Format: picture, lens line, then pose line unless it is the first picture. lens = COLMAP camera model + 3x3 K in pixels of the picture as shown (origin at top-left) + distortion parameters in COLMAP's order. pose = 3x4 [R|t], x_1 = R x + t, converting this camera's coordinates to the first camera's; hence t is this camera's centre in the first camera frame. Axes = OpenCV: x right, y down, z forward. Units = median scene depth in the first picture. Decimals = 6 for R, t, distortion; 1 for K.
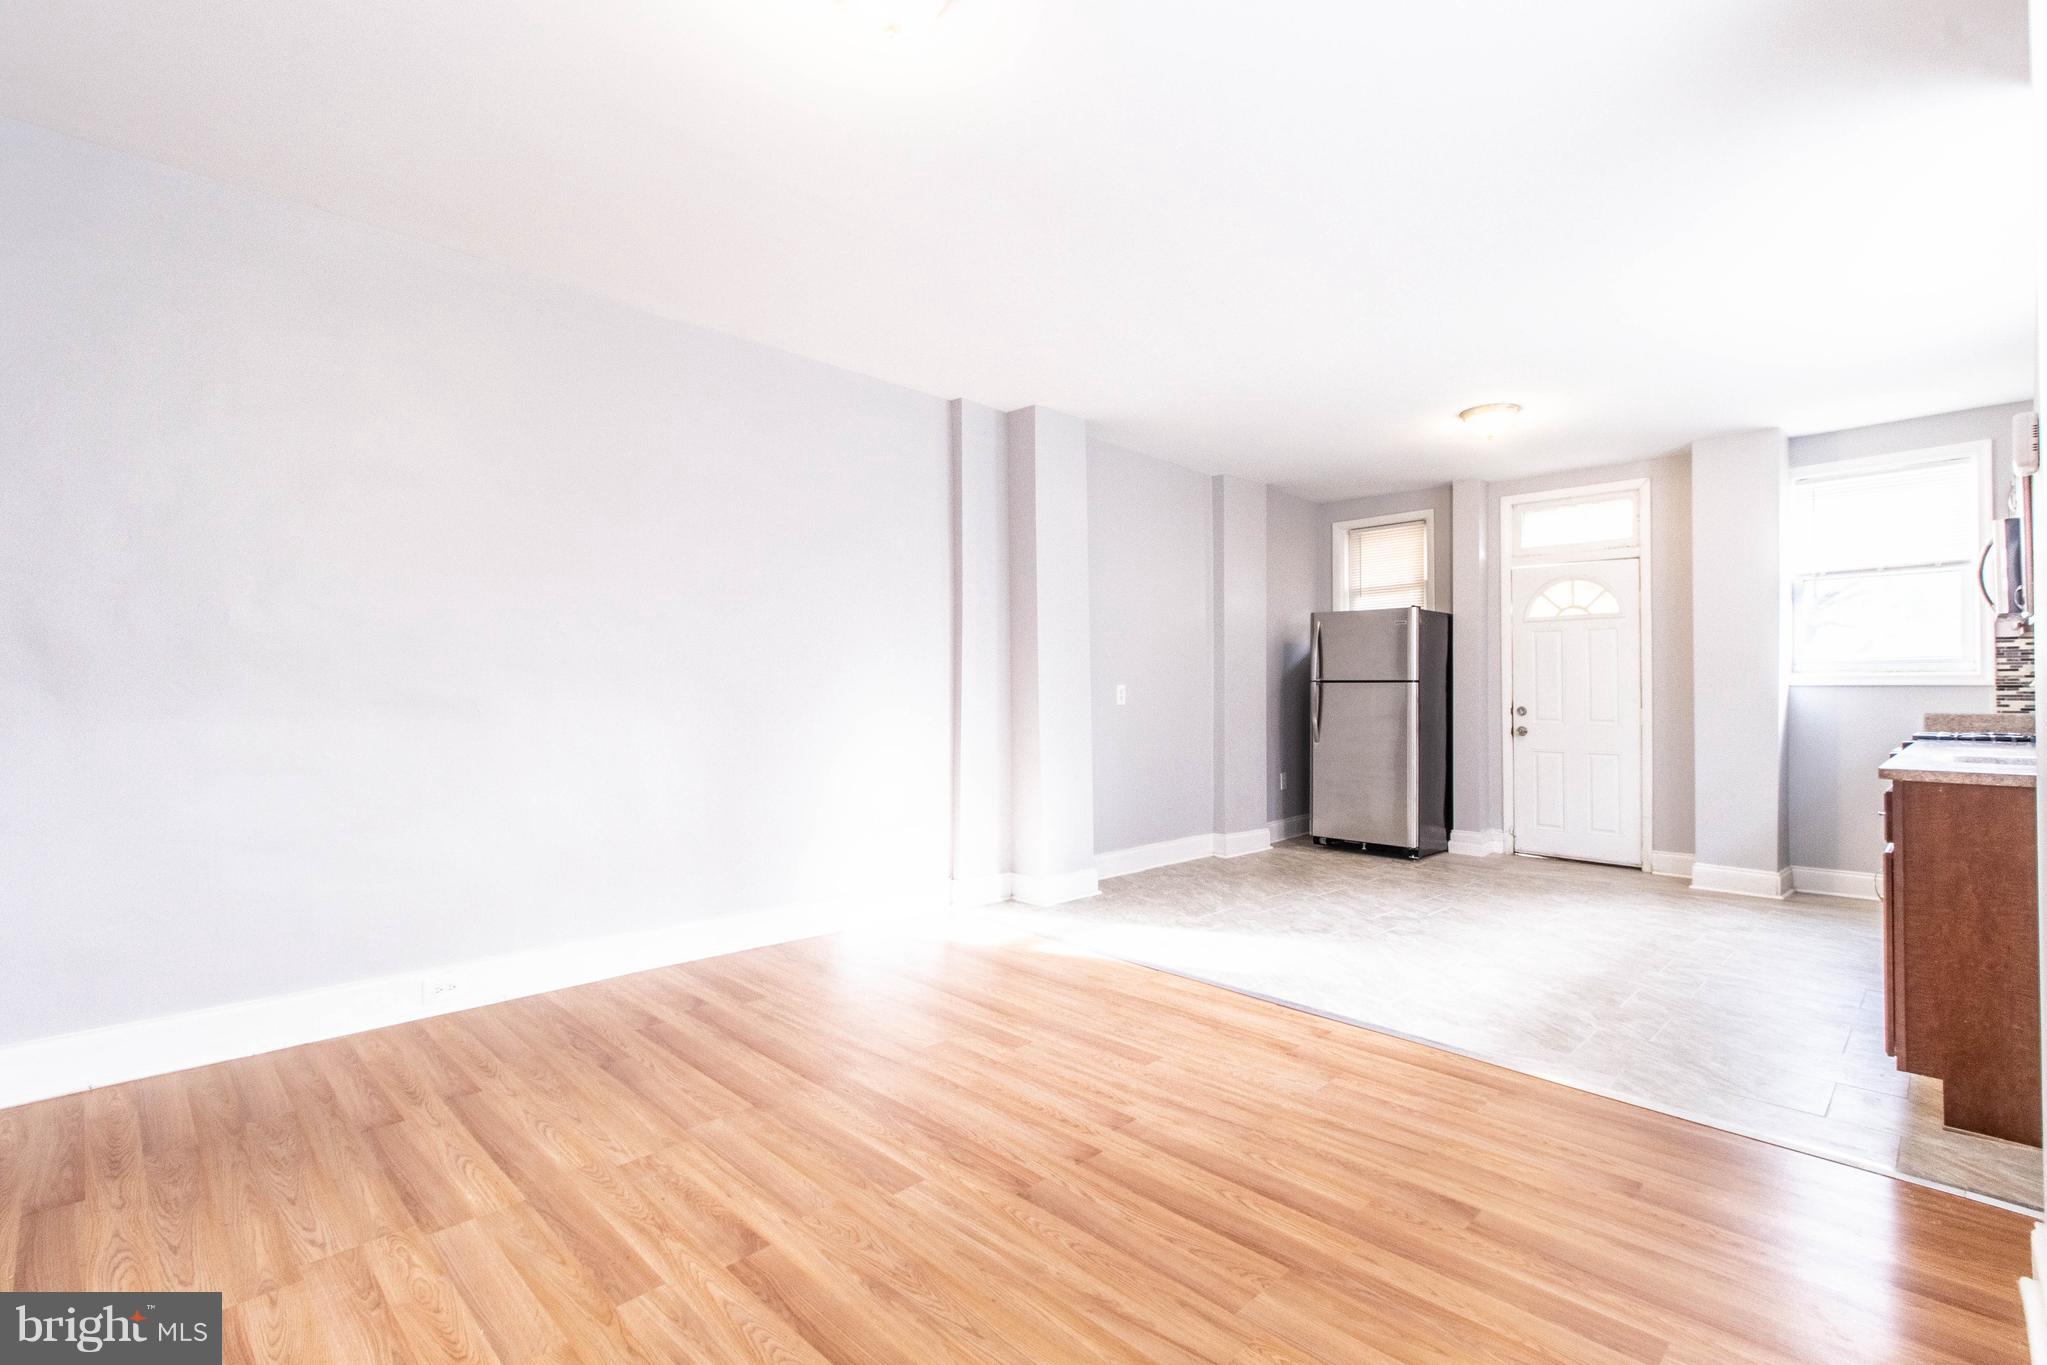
lens RADIAL K [[939.5, 0, 1036.2], [0, 939.5, 678.7], [0, 0, 1]] dist [0.002909, 0.000529]
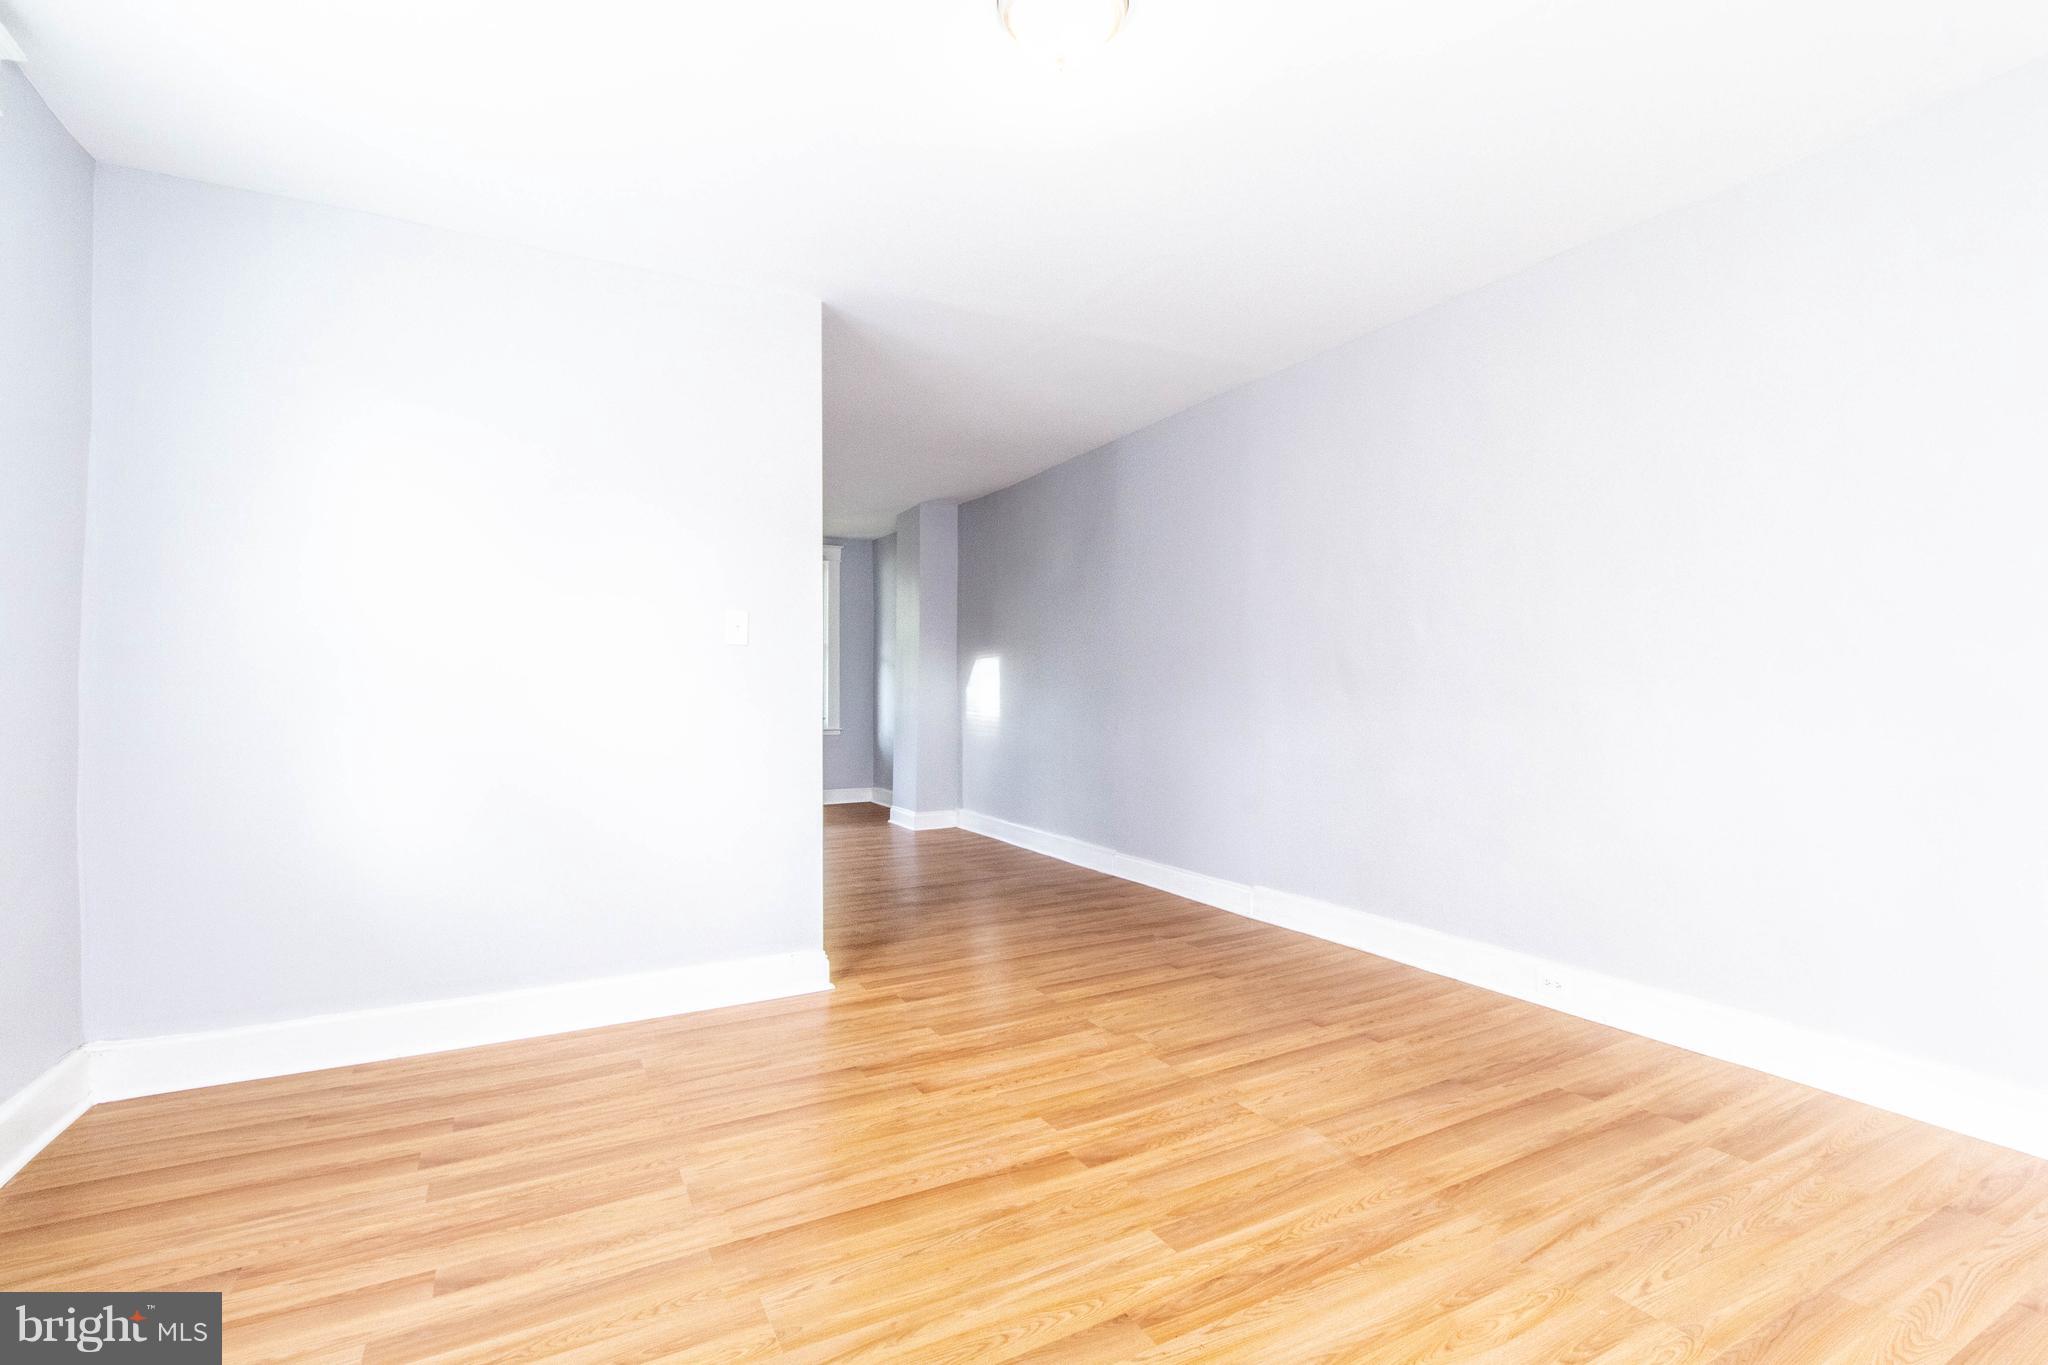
lens RADIAL K [[942.8, 0, 1038.9], [0, 942.8, 677.4], [0, 0, 1]] dist [0.002951, 0.000510]
pose [[-0.280013, -0.014081, -0.959893, 0.643417], [0.014753, 0.999711, -0.018969, 0.011233], [0.959883, -0.019473, -0.279725, 0.949846]]
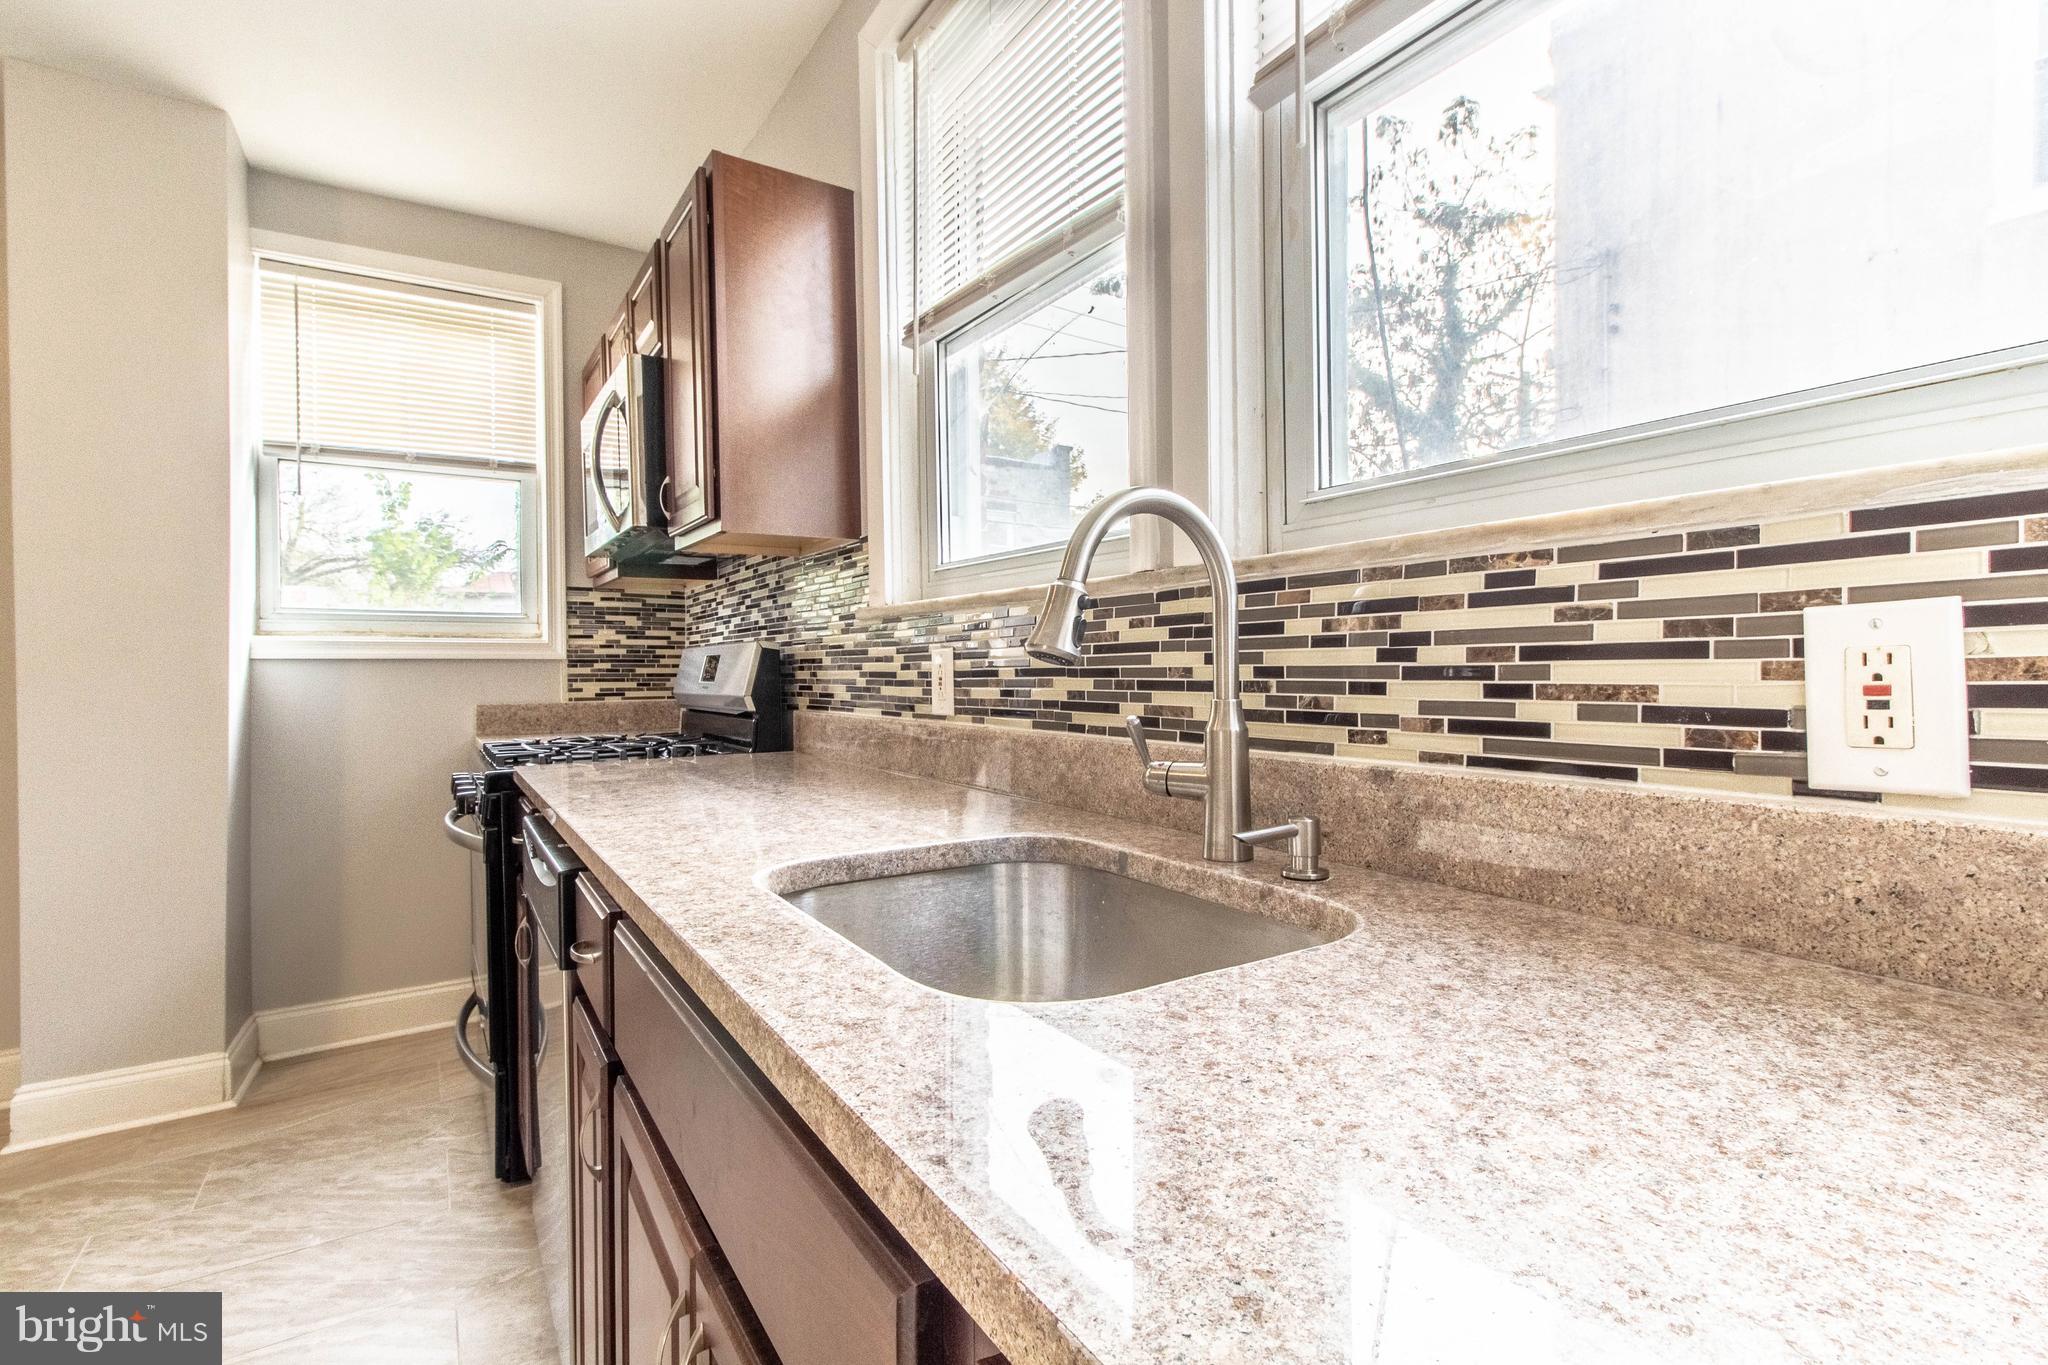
lens RADIAL K [[942.8, 0, 1038.9], [0, 942.8, 677.4], [0, 0, 1]] dist [0.002951, 0.000510]
pose [[0.205358, -0.012261, 0.978610, 0.820554], [-0.007499, 0.999872, 0.014102, 0.014753], [-0.978658, -0.010234, 0.205240, 1.013382]]
